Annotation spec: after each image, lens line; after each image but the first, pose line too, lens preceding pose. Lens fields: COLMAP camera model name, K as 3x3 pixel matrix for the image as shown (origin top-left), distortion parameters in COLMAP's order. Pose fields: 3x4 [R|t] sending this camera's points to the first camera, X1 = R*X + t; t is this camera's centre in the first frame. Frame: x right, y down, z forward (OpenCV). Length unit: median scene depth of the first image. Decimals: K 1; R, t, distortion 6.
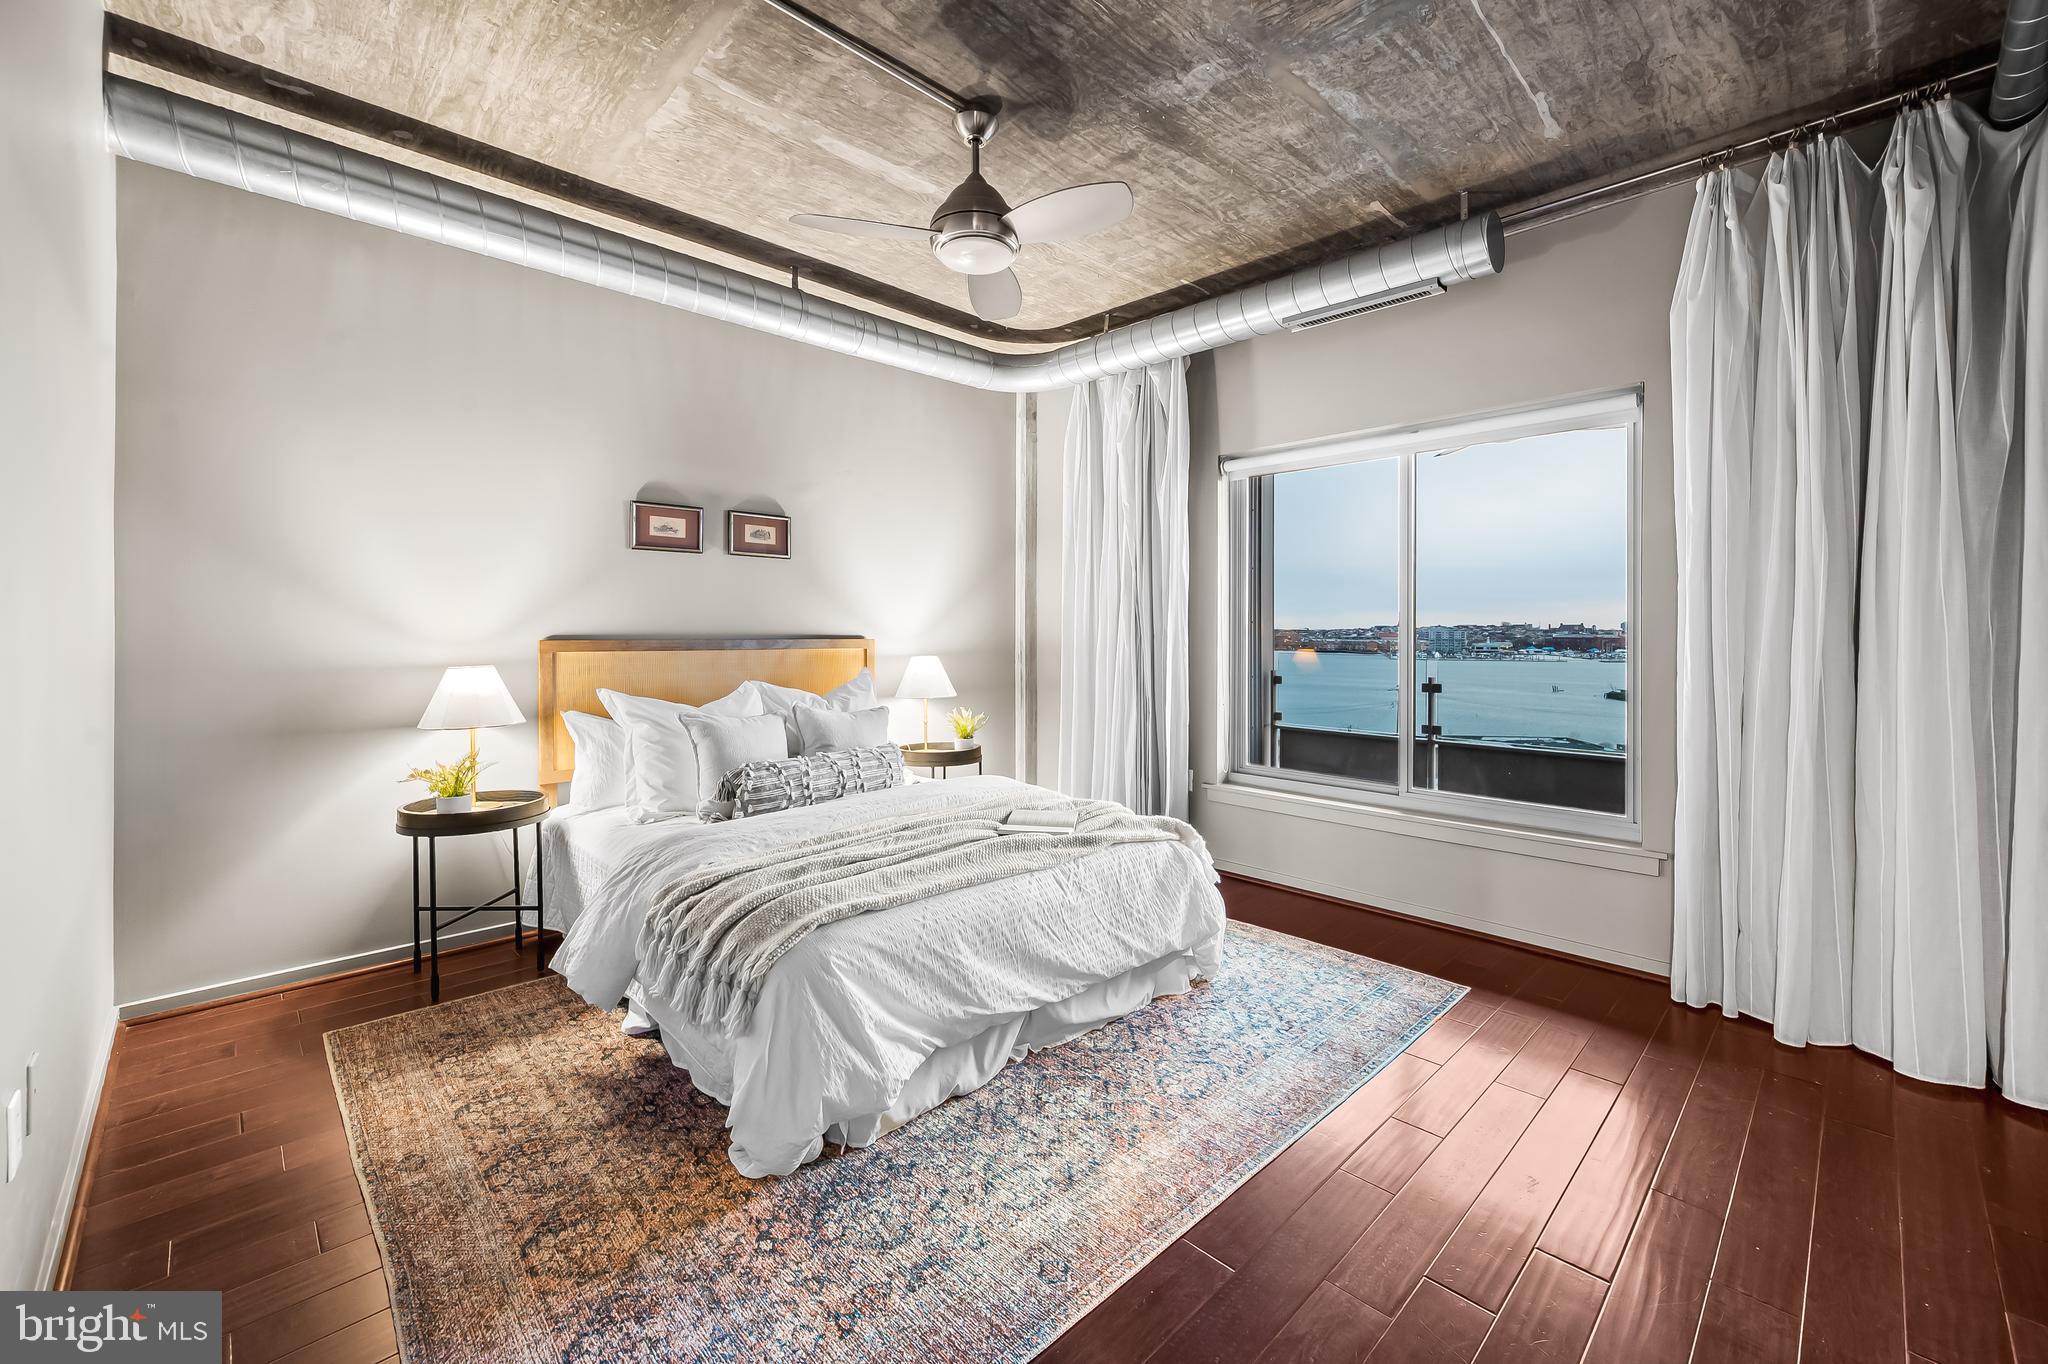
lens RADIAL K [[846.0, 0, 1035.6], [0, 846.0, 621.5], [0, 0, 1]] dist [-0.000429, -0.000061]
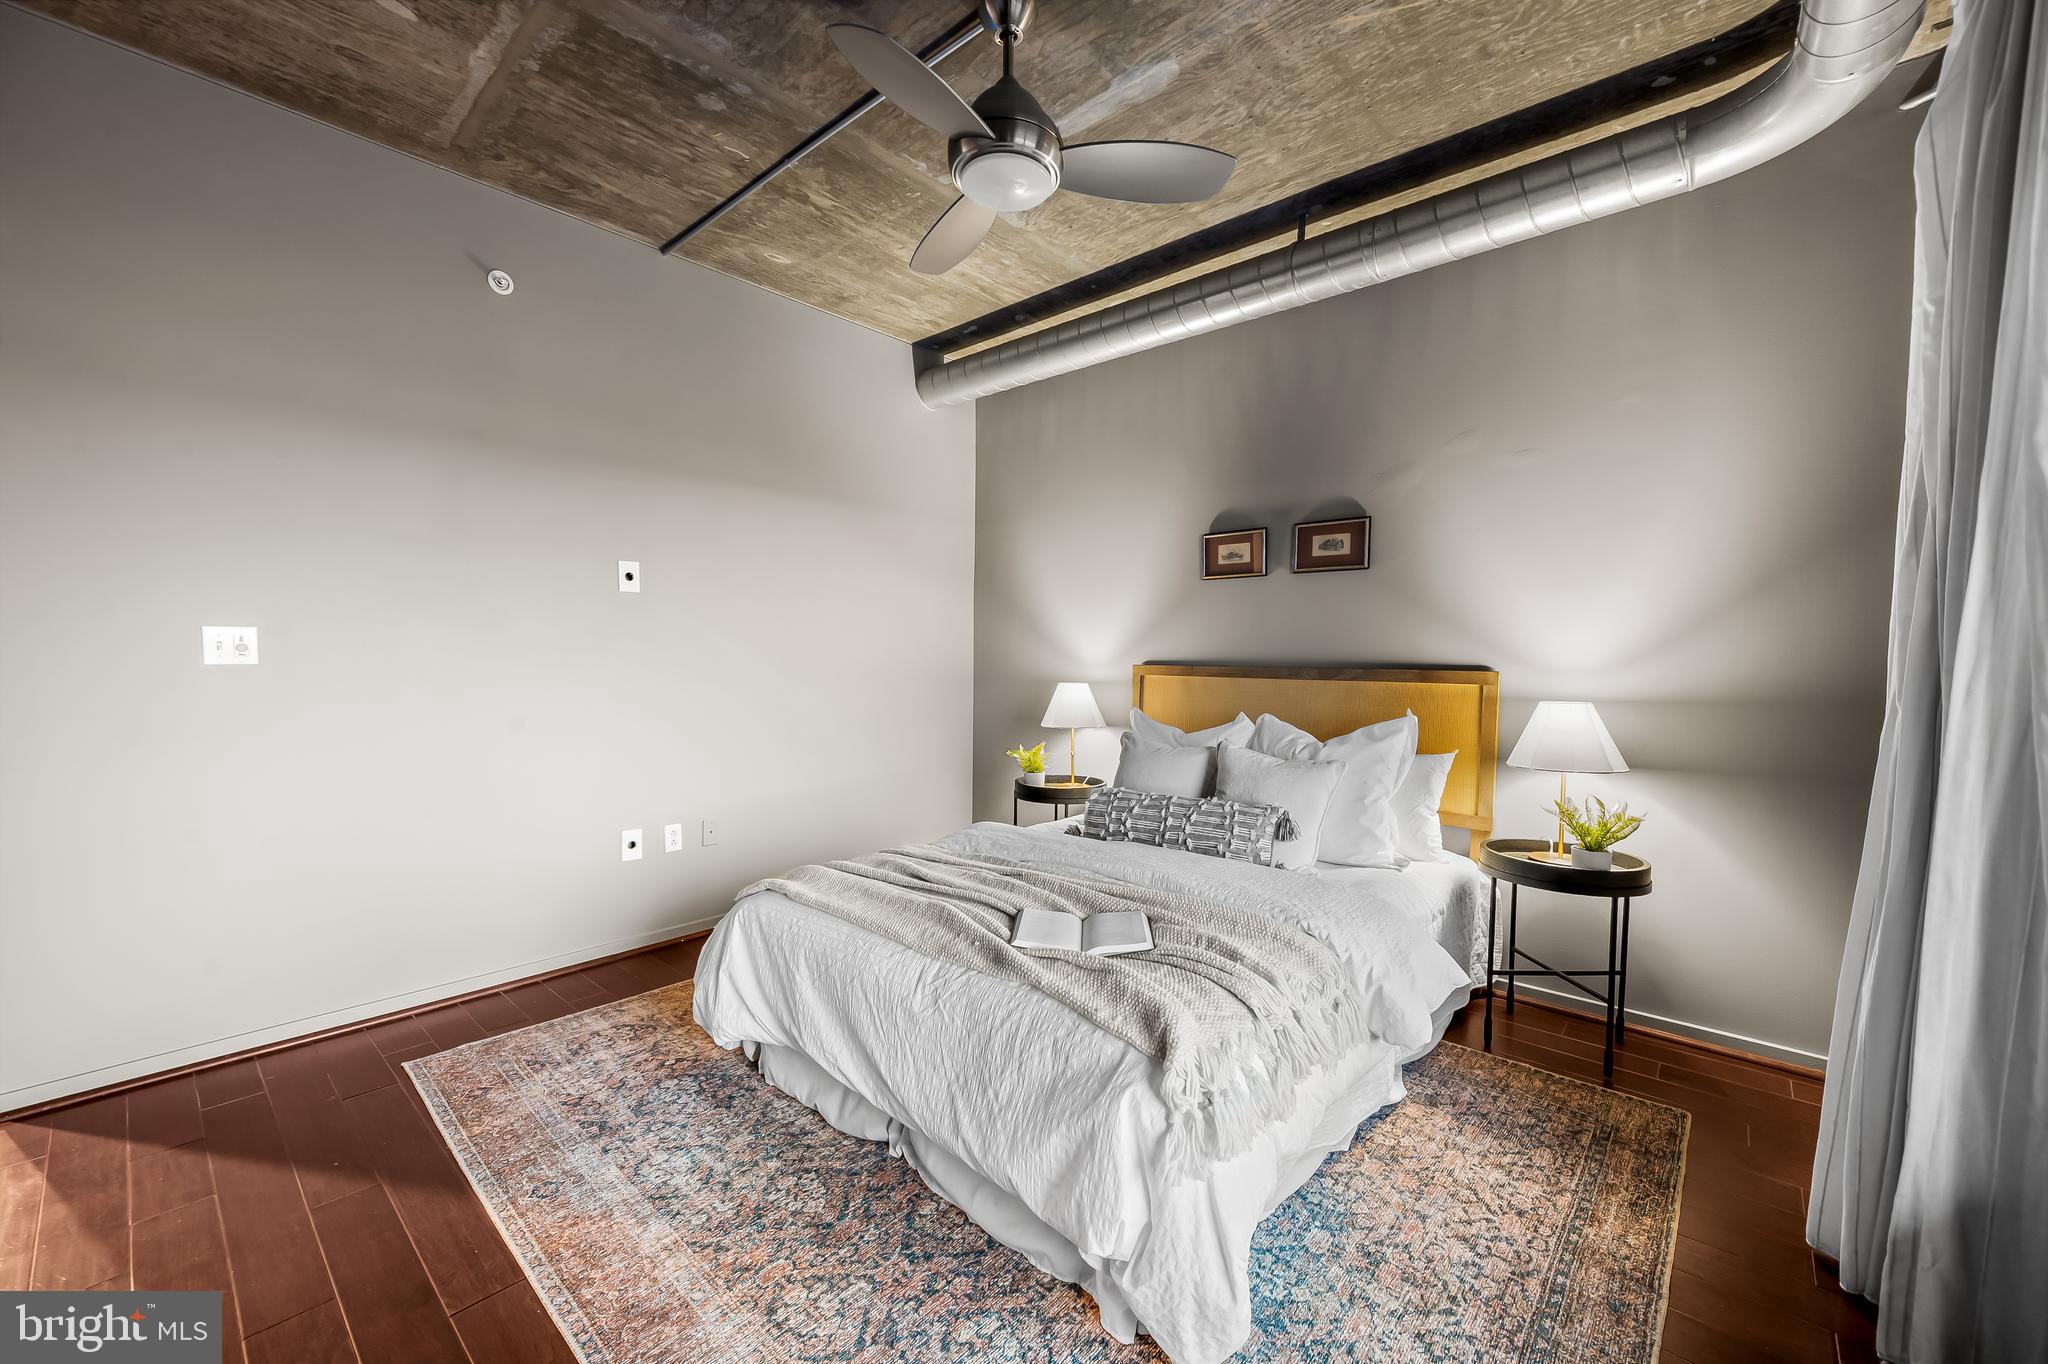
lens RADIAL K [[811.8, 0, 1024.0], [0, 811.8, 682.0], [0, 0, 1]] dist [-0.000506, -0.000006]
pose [[0.058693, 0.029435, -0.997842, 0.608262], [-0.000399, 0.999566, 0.029463, 0.013741], [0.998276, -0.001331, 0.058679, 0.832517]]
